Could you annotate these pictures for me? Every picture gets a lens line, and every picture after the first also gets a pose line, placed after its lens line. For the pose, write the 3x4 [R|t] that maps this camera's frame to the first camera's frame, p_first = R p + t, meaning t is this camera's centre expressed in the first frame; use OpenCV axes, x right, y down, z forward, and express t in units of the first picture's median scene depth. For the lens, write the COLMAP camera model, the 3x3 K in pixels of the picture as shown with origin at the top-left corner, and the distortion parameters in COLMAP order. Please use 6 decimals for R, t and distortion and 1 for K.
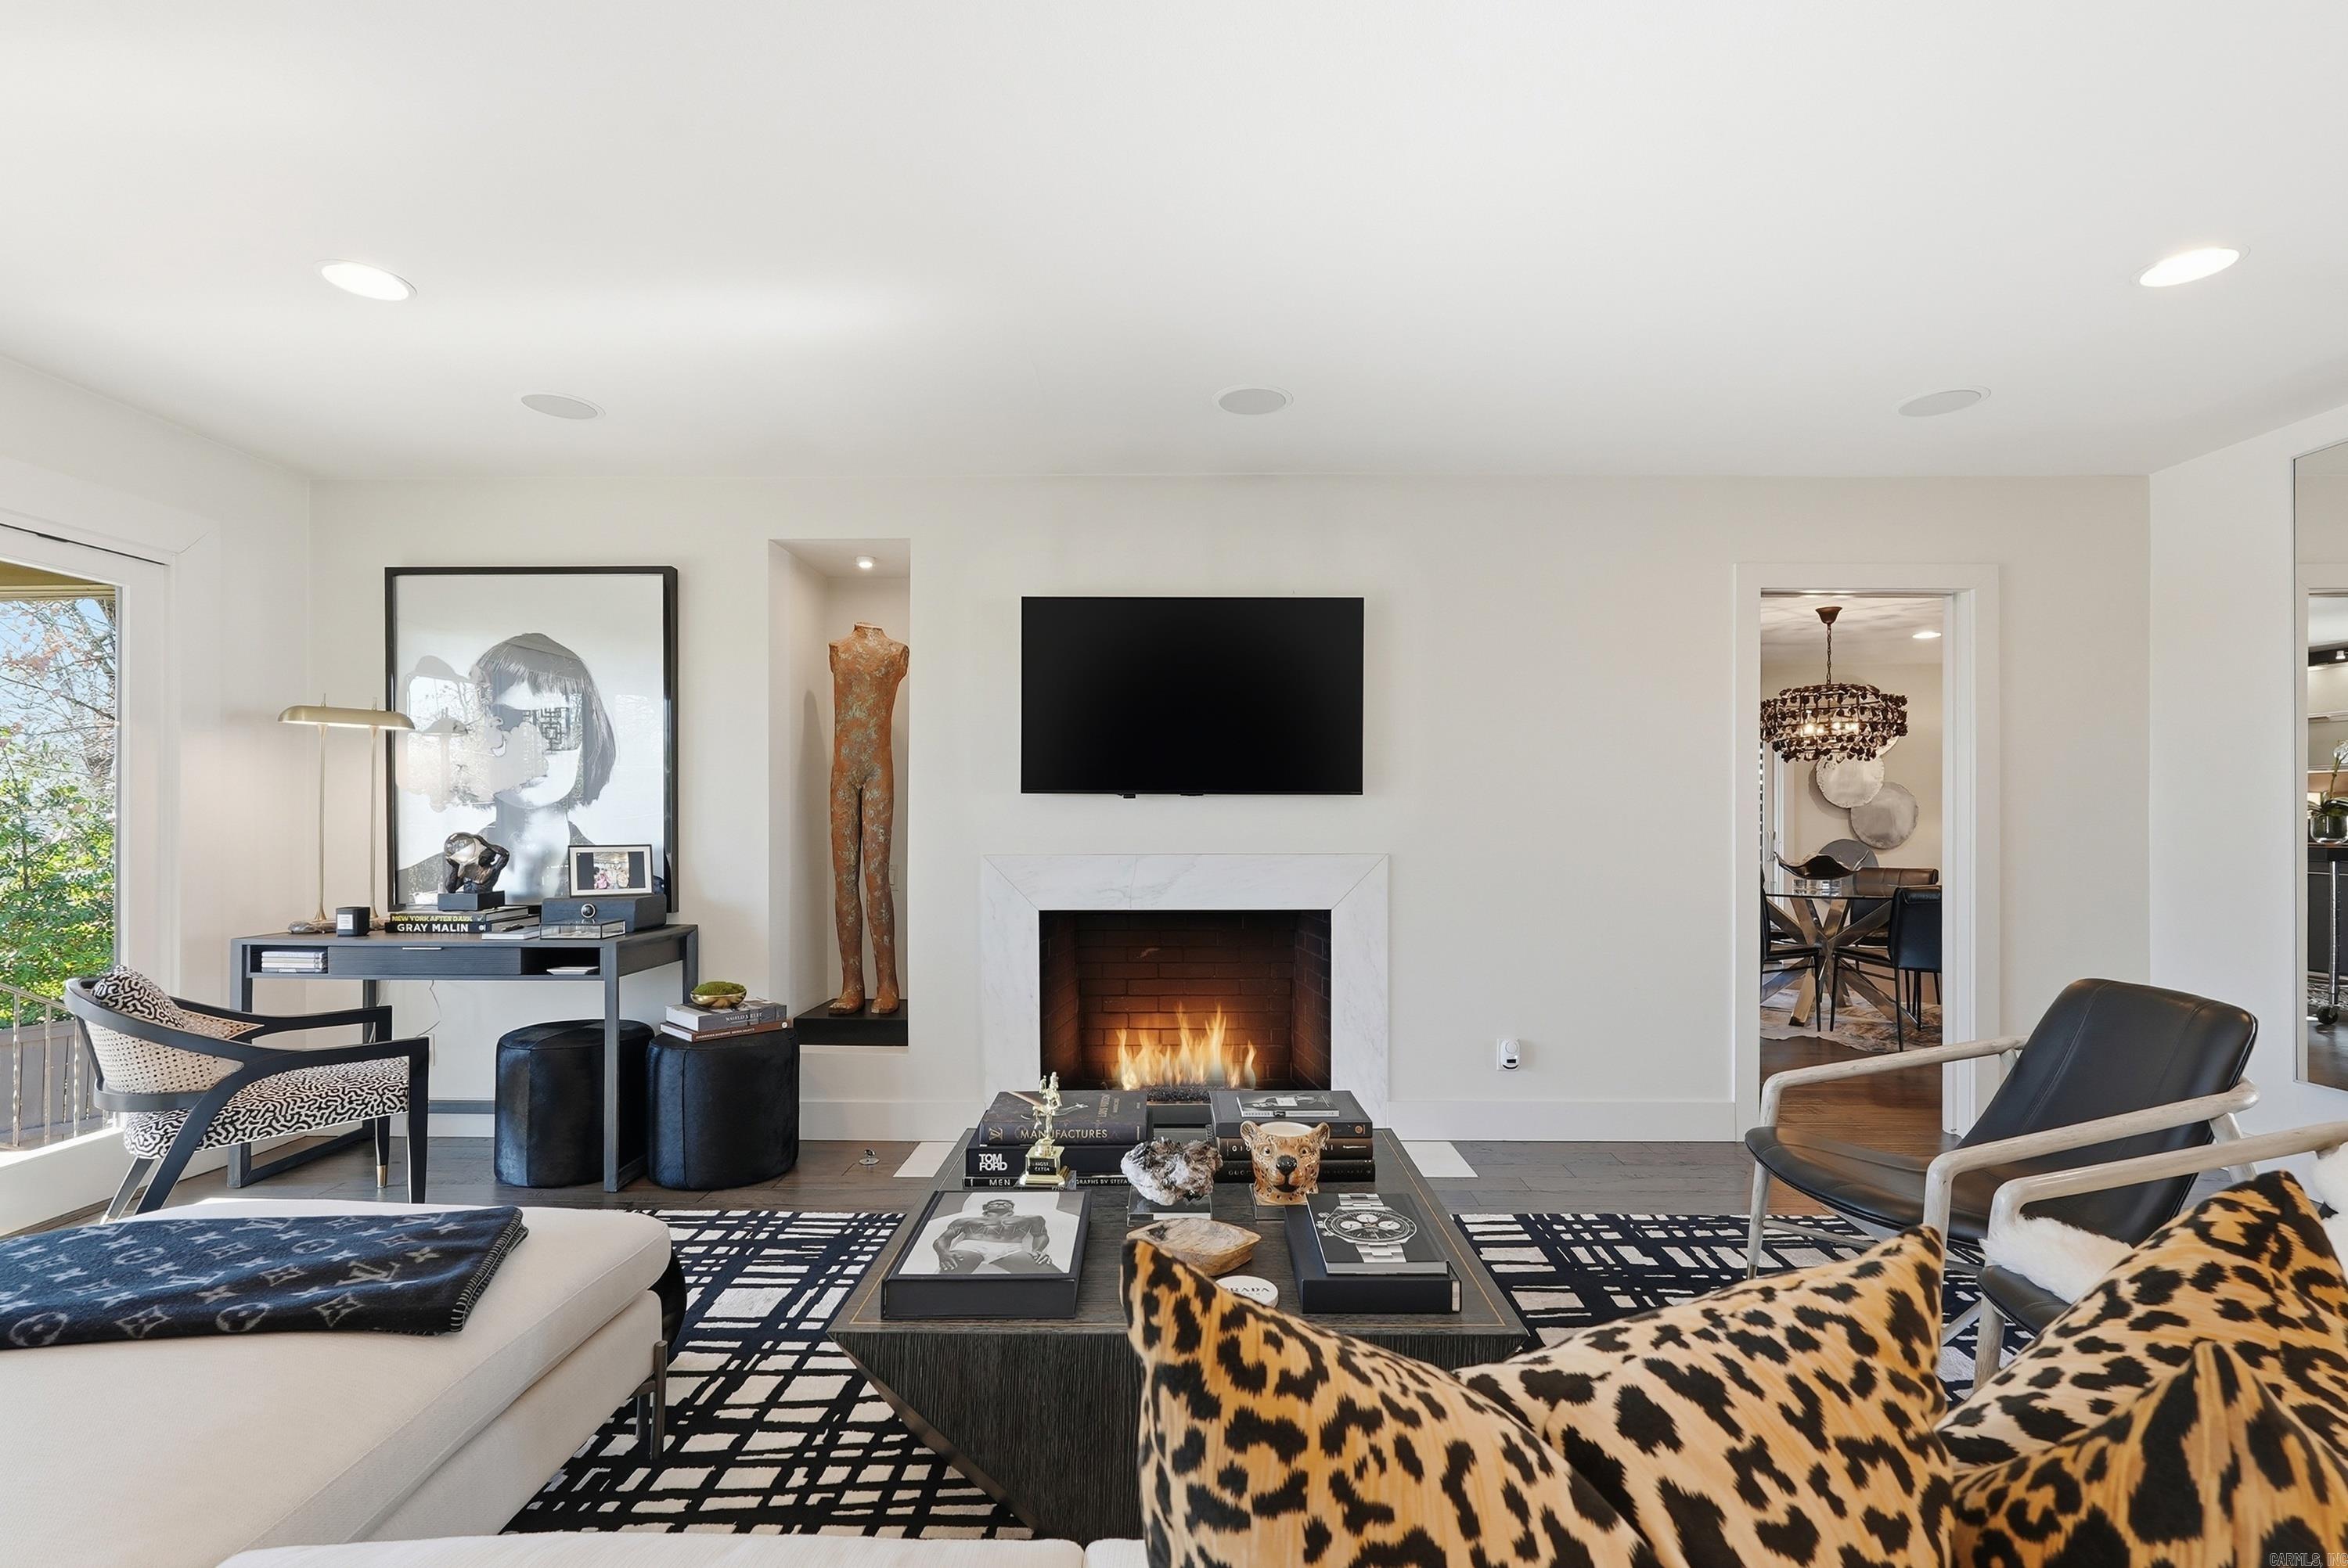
lens RADIAL K [[1050.3, 0, 1190.0], [0, 1050.3, 811.4], [0, 0, 1]] dist [-0.010338, 0.000172]
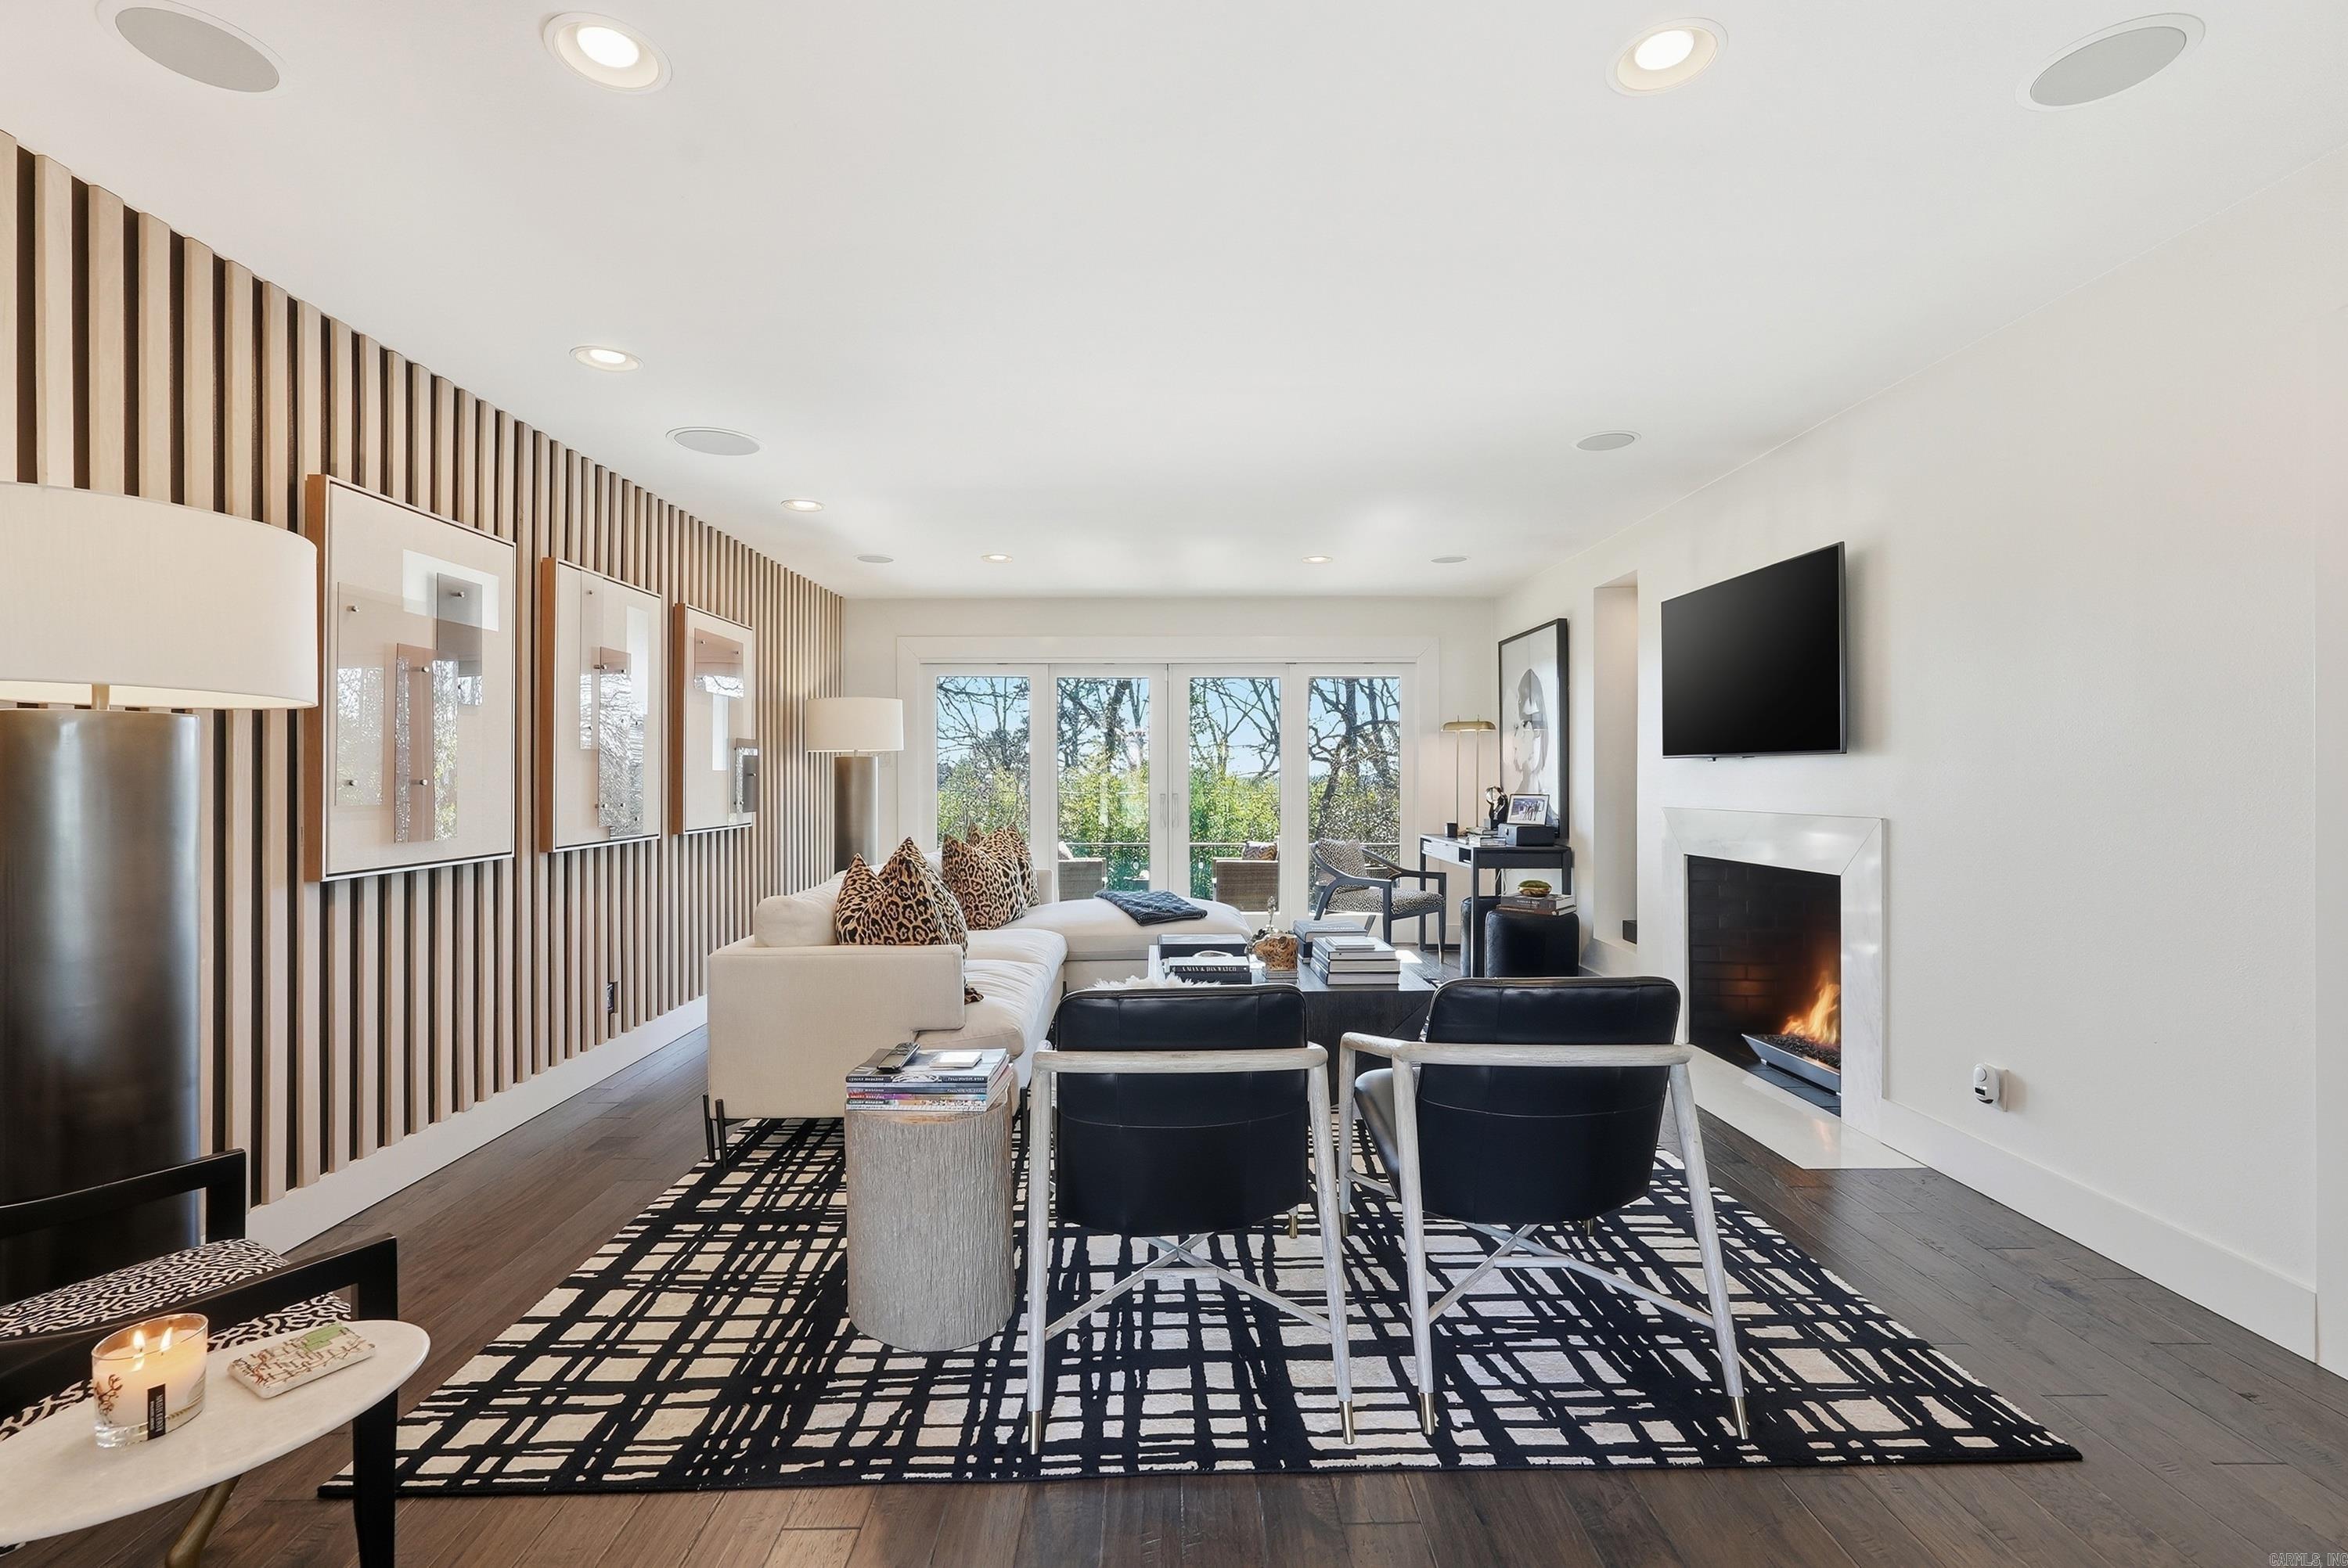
lens RADIAL K [[1045.3, 0, 1177.7], [0, 1045.3, 777.2], [0, 0, 1]] dist [-0.015648, 0.007424]
pose [[0.021800, 0.000693, -0.999762, 1.068092], [0.011426, 0.999934, 0.000942, -0.003122], [0.999697, -0.011444, 0.021791, 0.391458]]
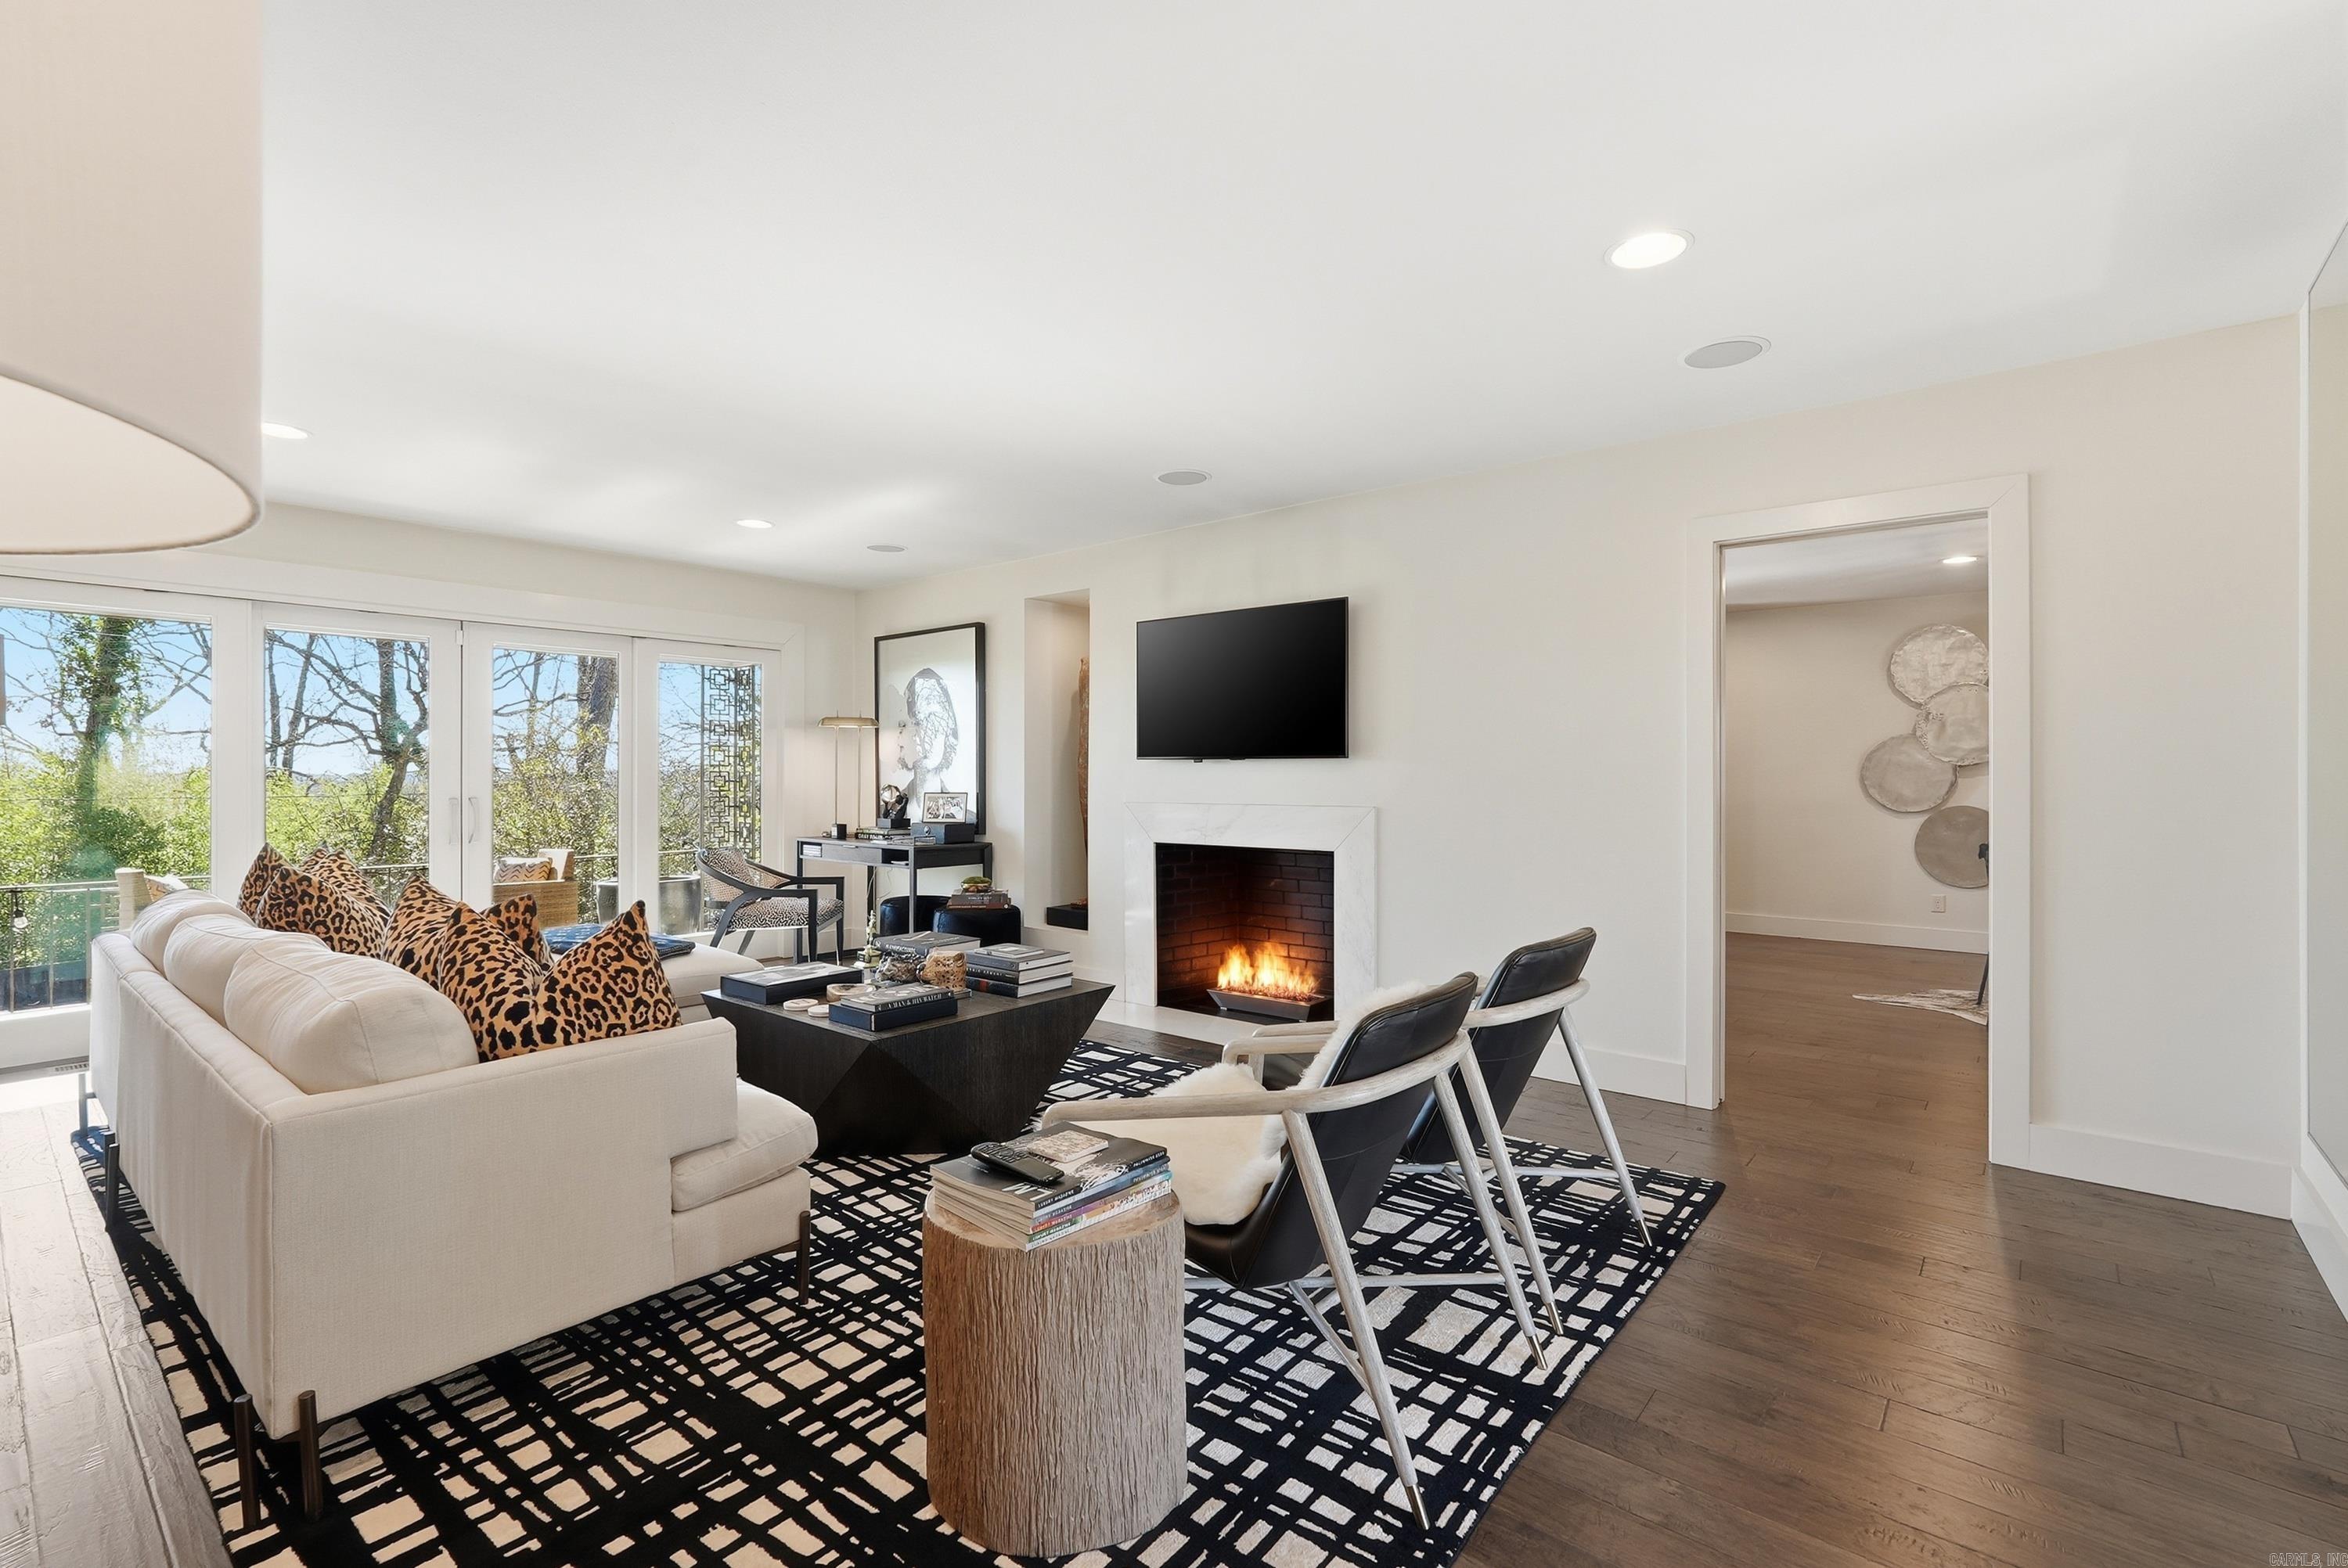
lens RADIAL K [[1045.3, 0, 1177.7], [0, 1045.3, 777.2], [0, 0, 1]] dist [-0.015648, 0.007424]
pose [[0.773612, 0.001911, -0.633657, 0.779036], [0.005770, 0.999933, 0.010060, -0.007291], [0.633634, -0.011439, 0.773549, -0.064049]]
